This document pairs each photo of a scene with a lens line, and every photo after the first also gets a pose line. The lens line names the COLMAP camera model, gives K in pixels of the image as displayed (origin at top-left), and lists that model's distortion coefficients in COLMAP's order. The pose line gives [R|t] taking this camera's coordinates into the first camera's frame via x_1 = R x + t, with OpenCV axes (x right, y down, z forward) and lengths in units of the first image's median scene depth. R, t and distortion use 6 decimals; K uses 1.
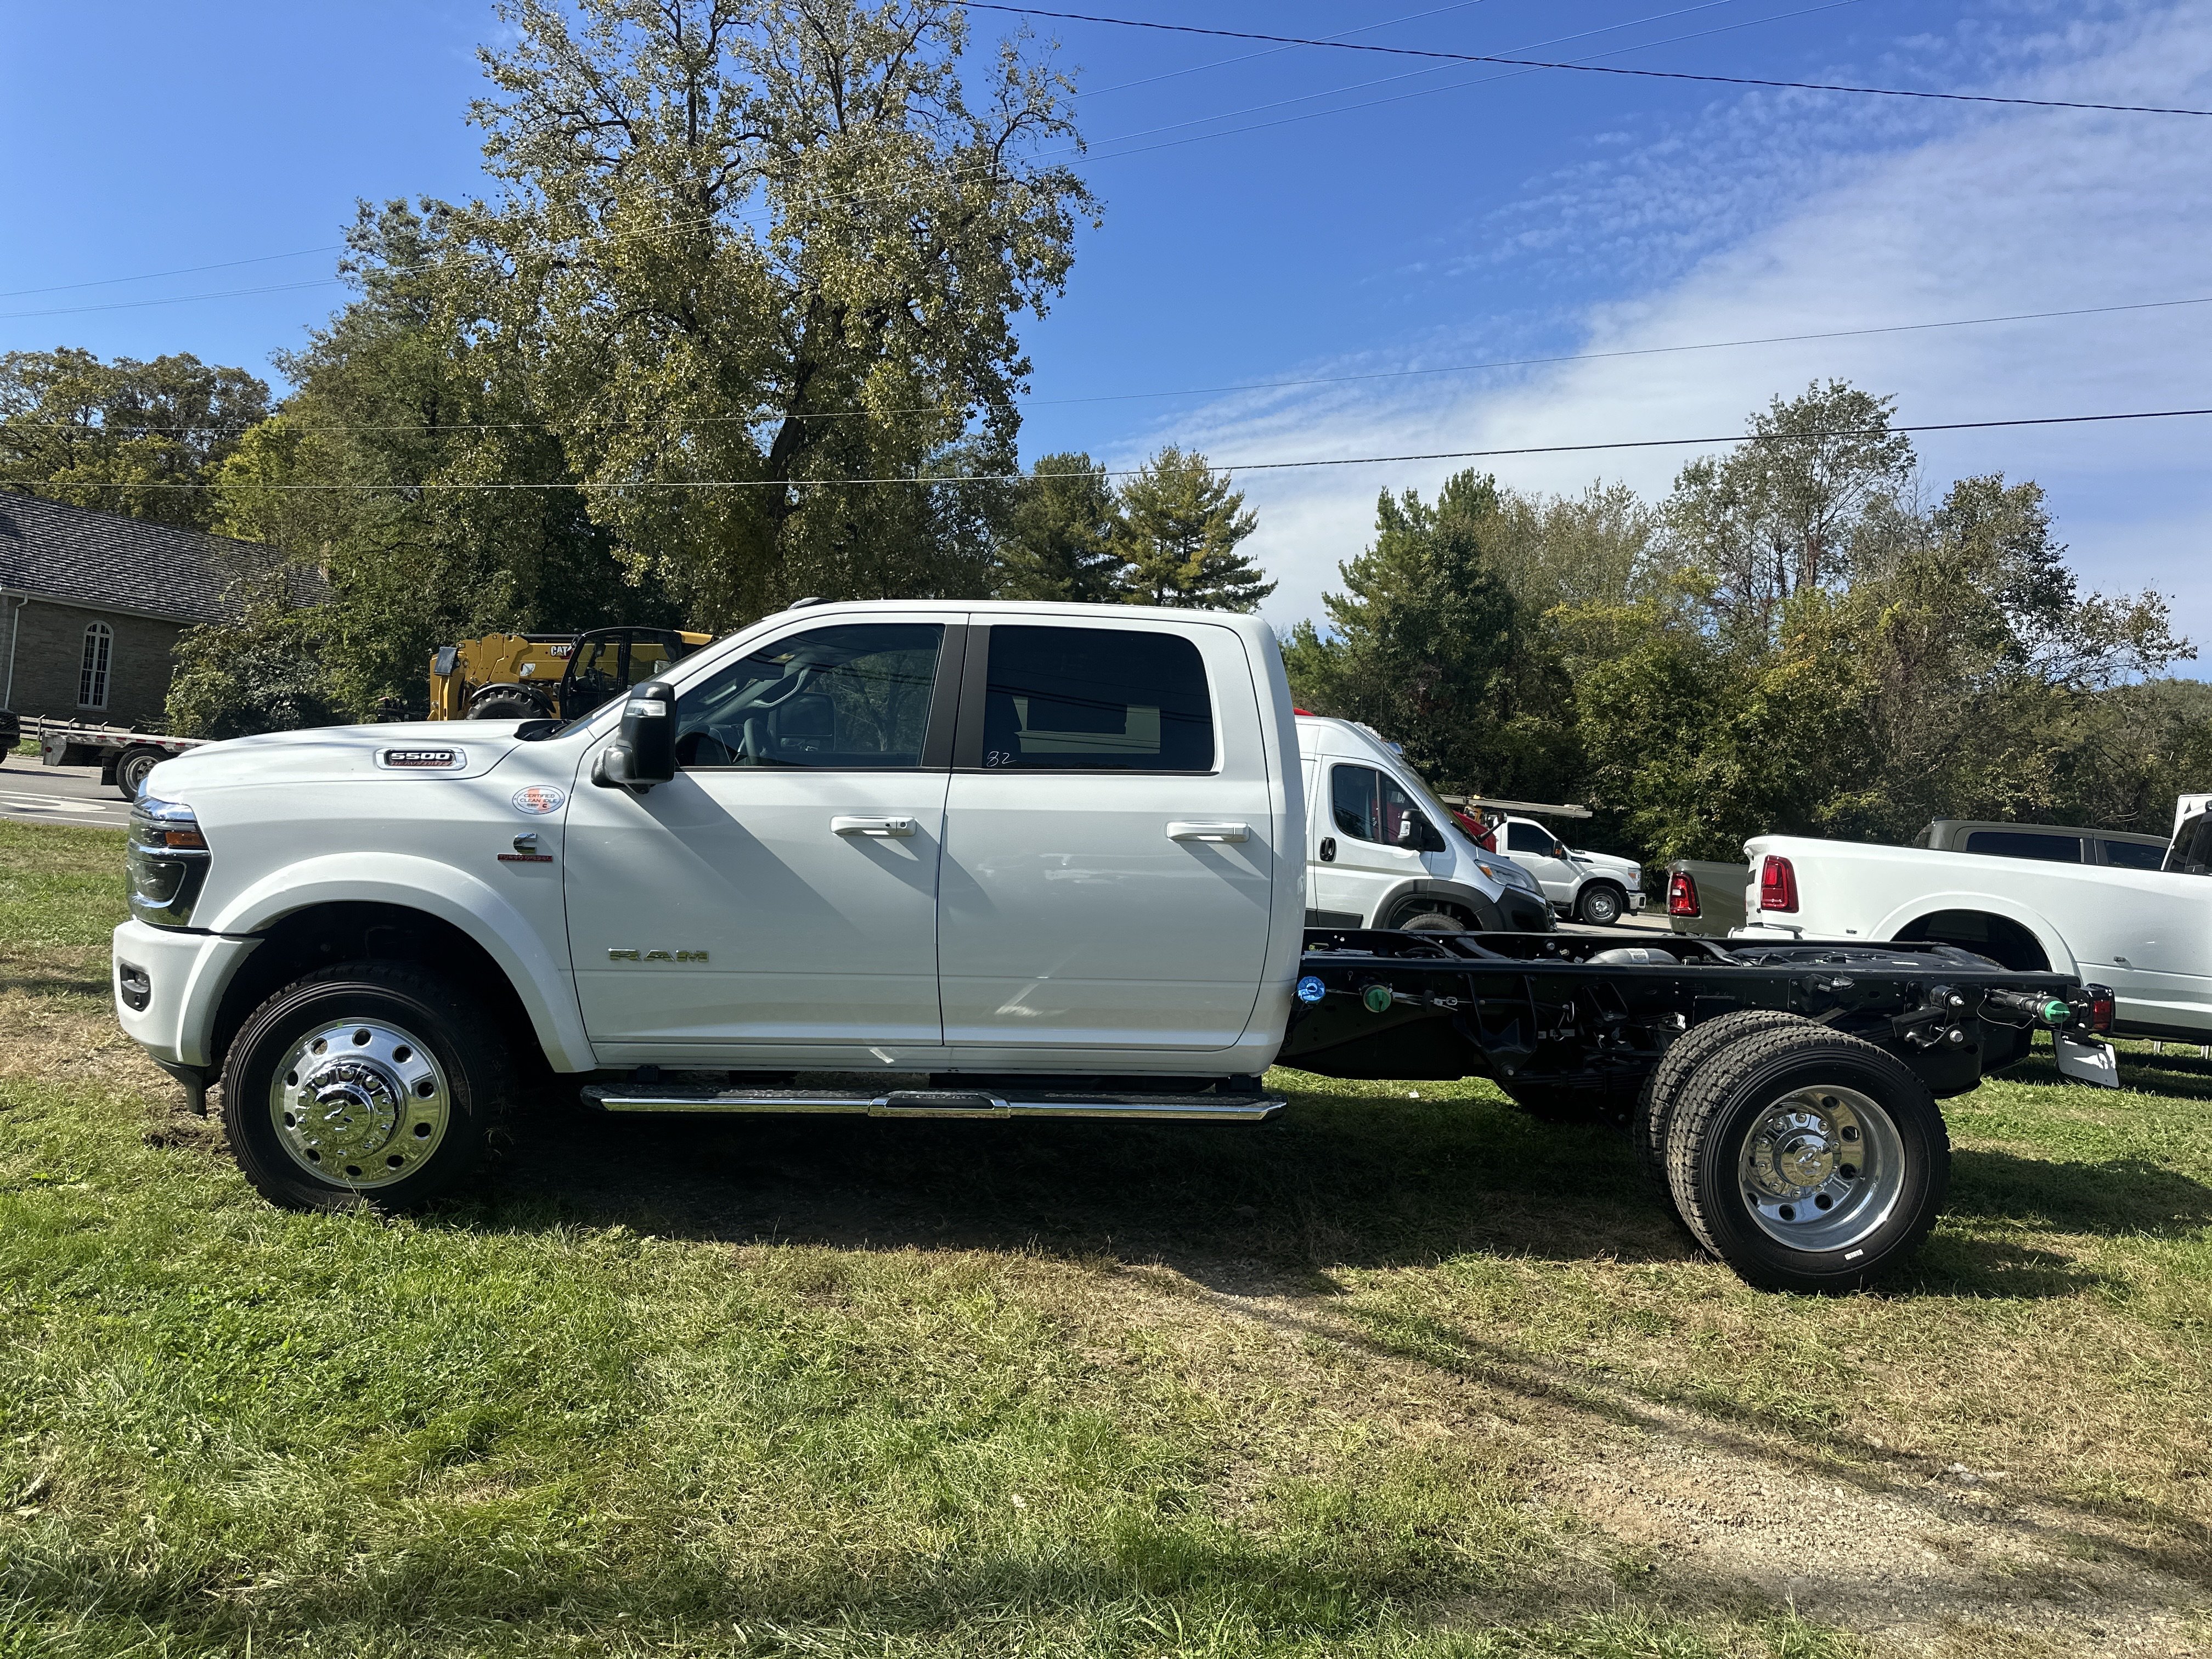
lens RADIAL K [[1617.8, 0, 1113.1], [0, 1617.8, 819.3], [0, 0, 1]] dist [0.127506, -0.212086]
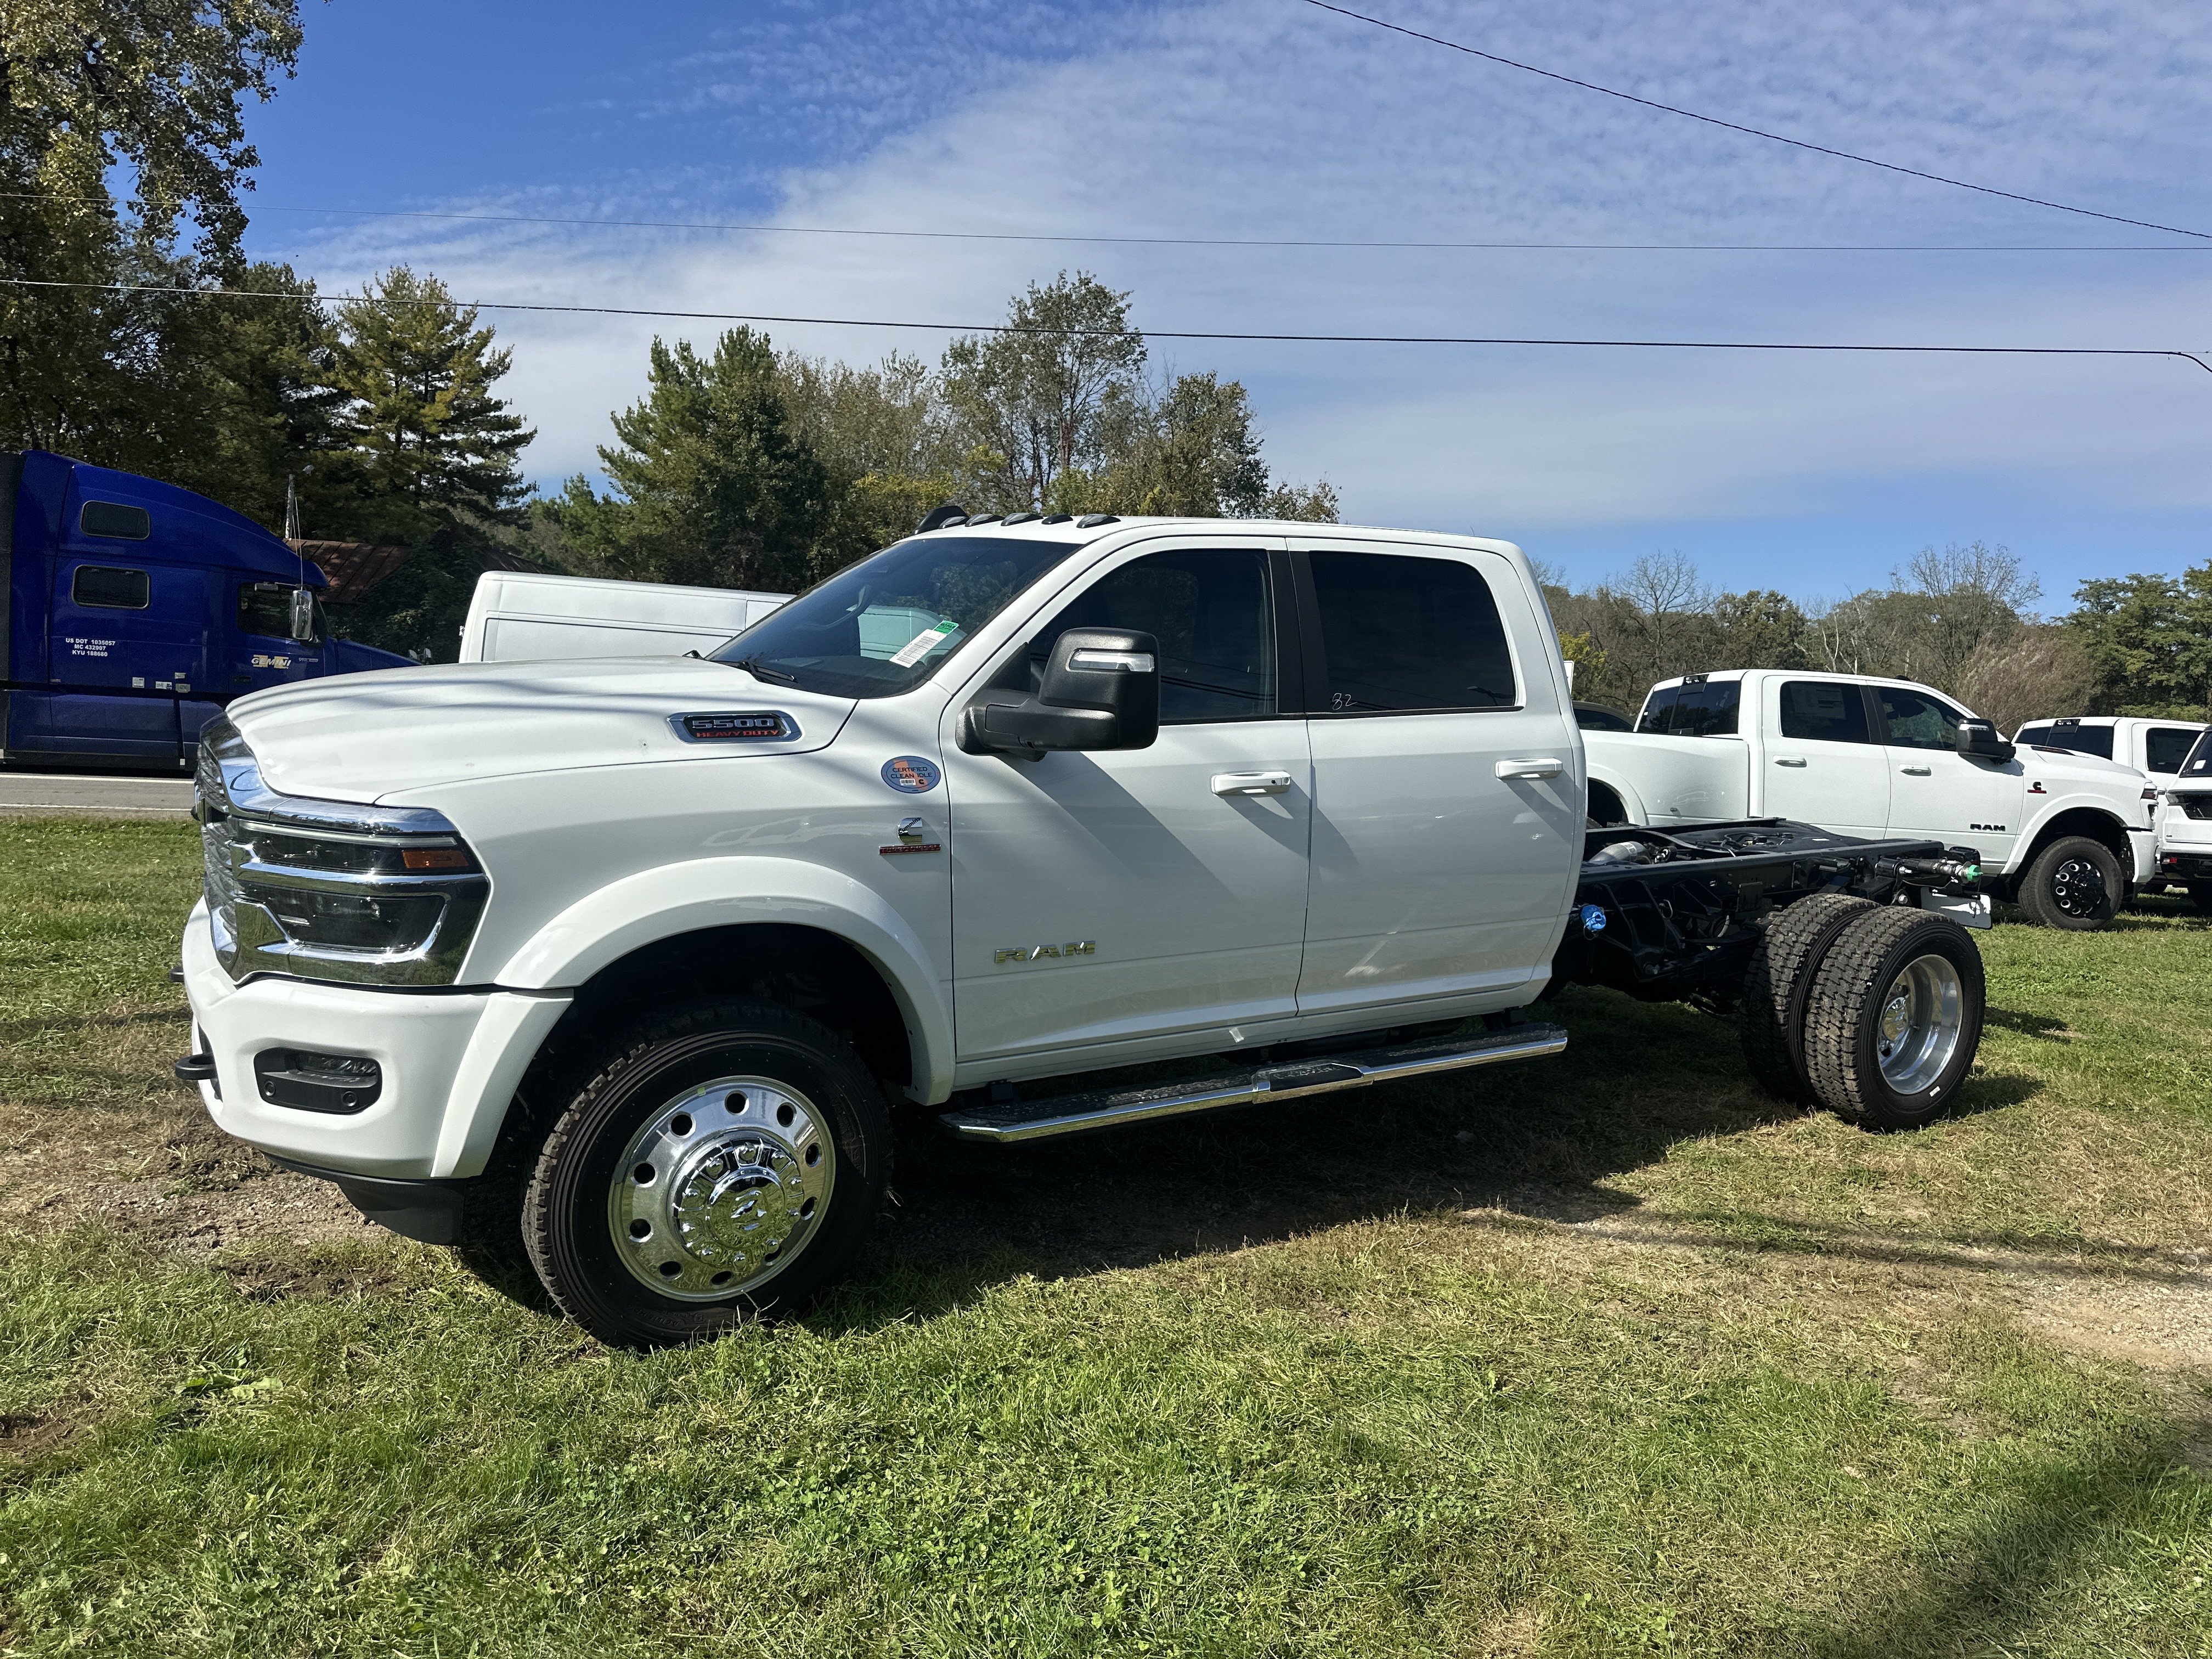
lens RADIAL K [[1581.4, 0, 1133.9], [0, 1581.4, 836.4], [0, 0, 1]] dist [0.118695, -0.166520]
pose [[0.874440, -0.071886, 0.479778, -0.075169], [0.024103, 0.994177, 0.105029, -0.007203], [-0.484534, -0.080277, 0.871081, 0.033448]]
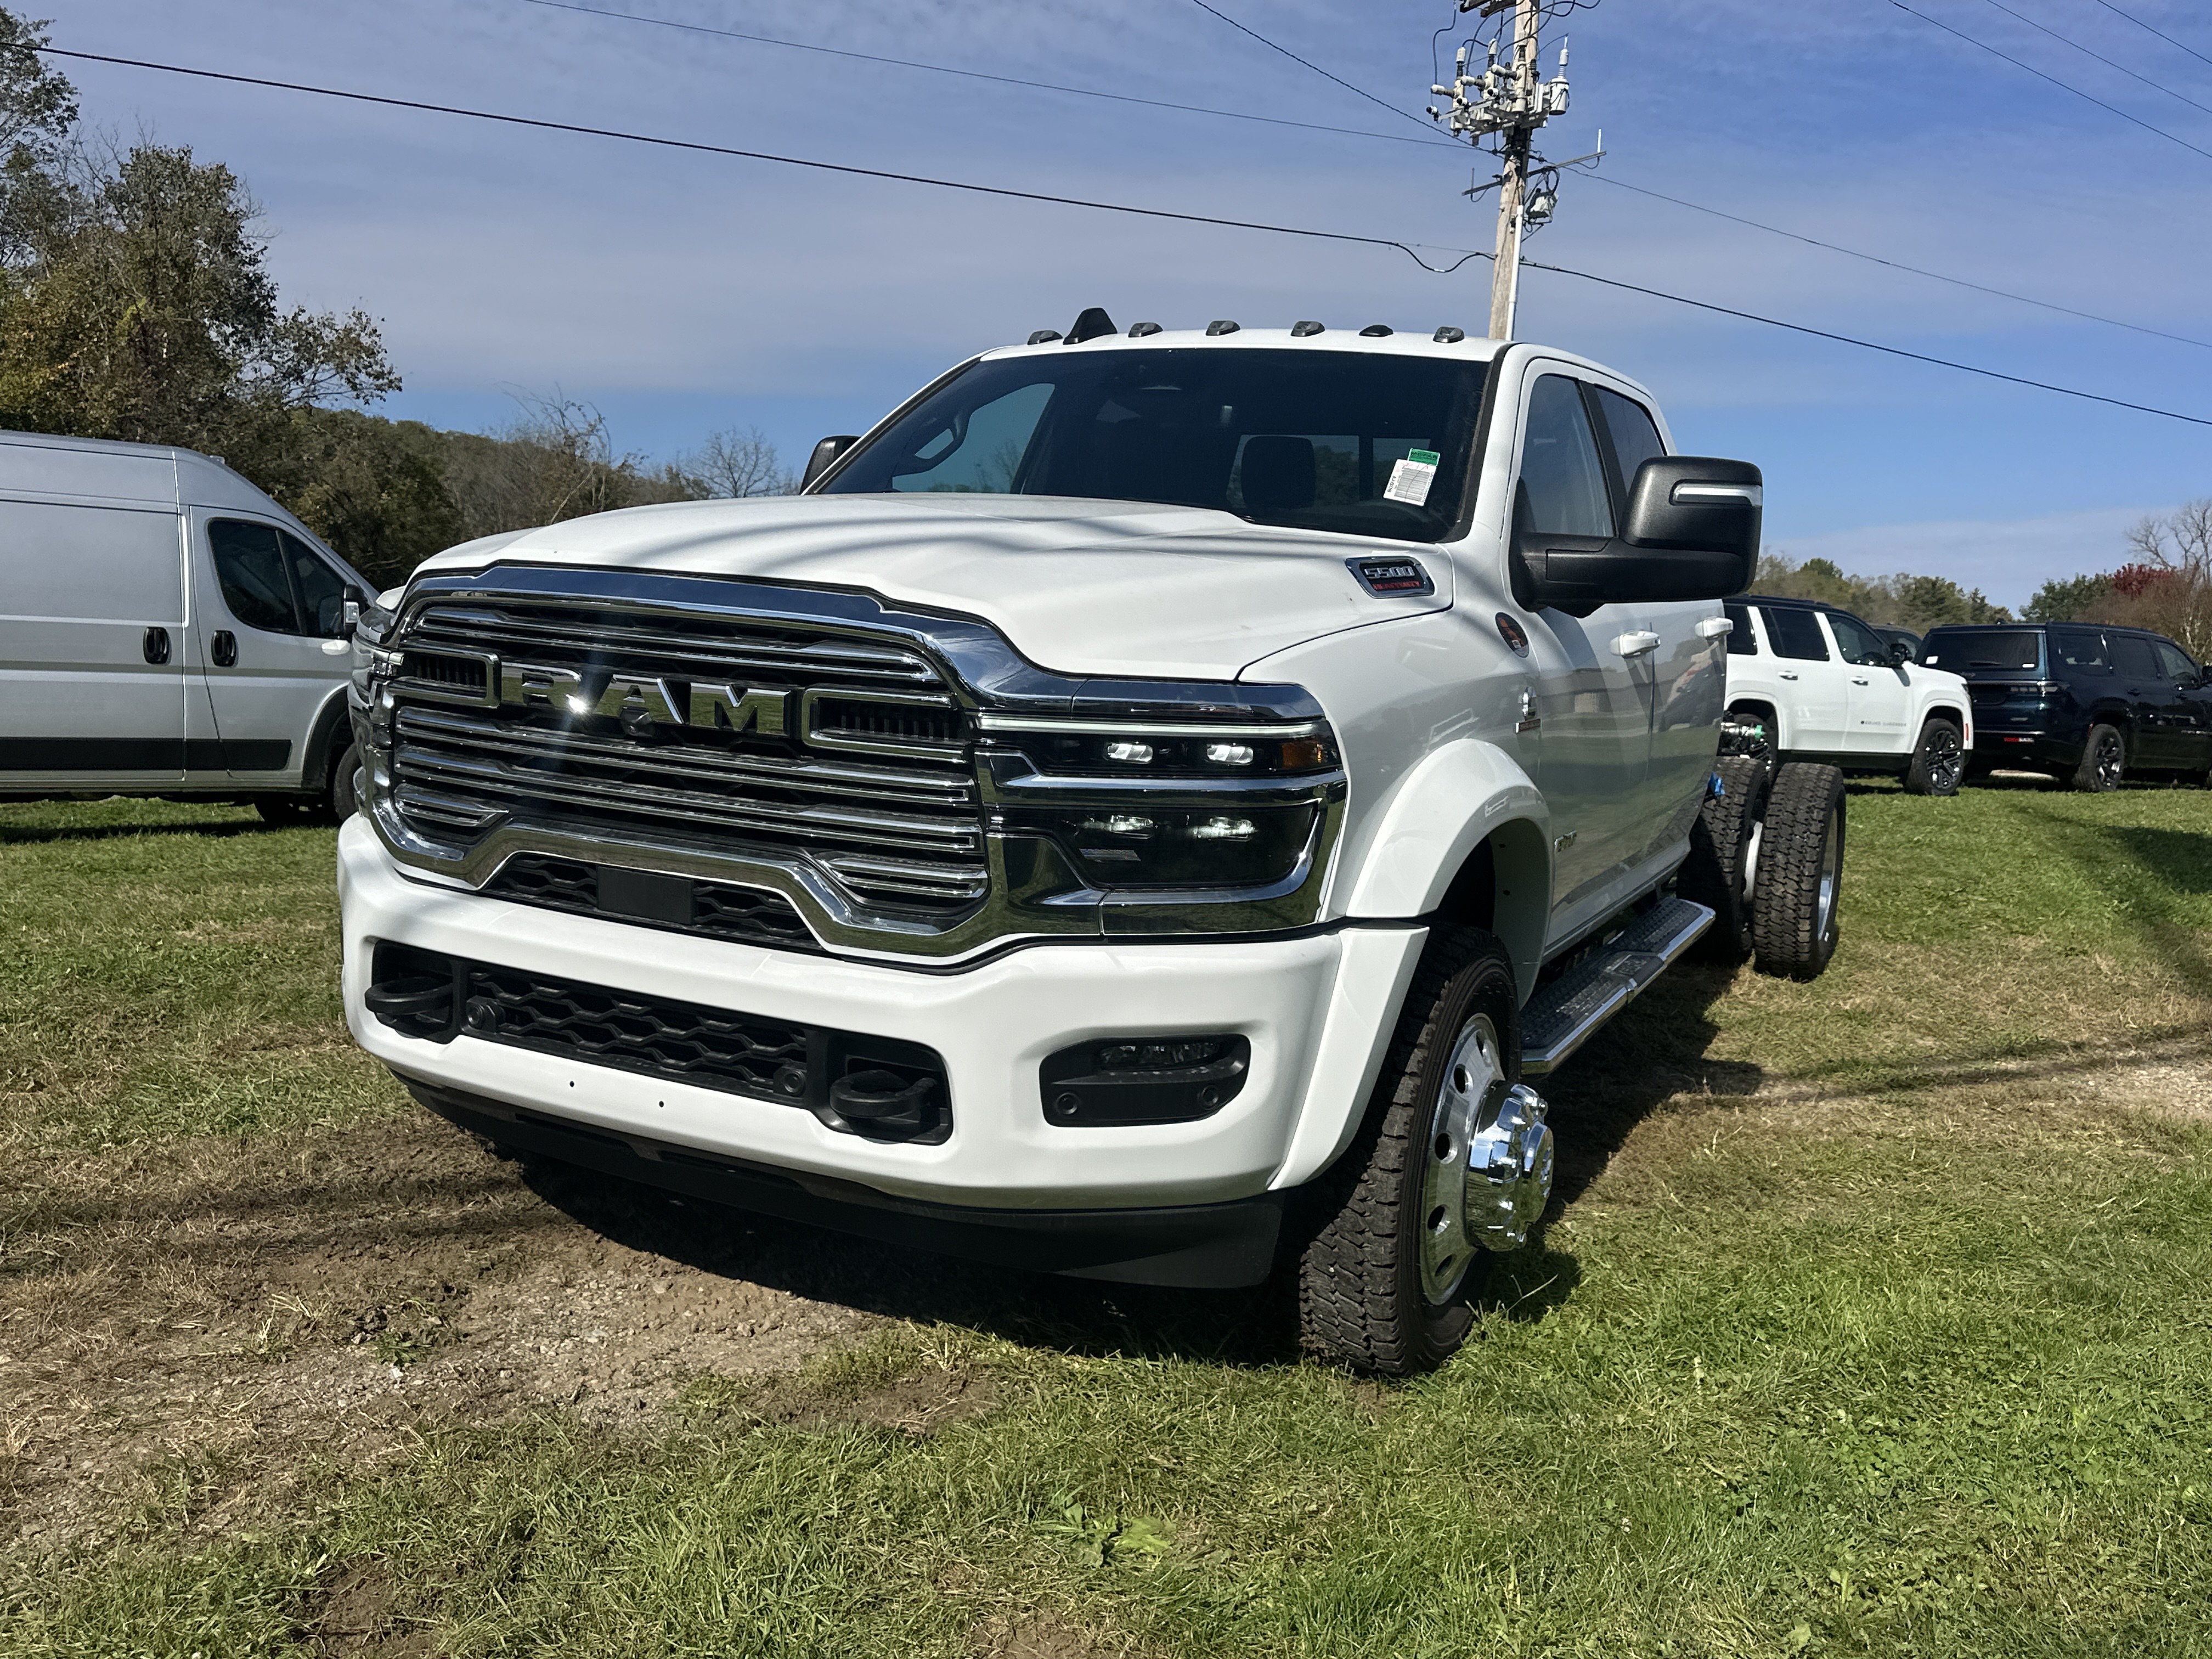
lens RADIAL K [[1906.7, 0, 1211.9], [0, 1906.7, 770.5], [0, 0, 1]] dist [0.086959, -0.114966]
pose [[0.462170, -0.115768, 0.879202, -0.128857], [0.020377, 0.992567, 0.119984, -0.006272], [-0.886557, -0.037538, 0.461094, 0.089576]]
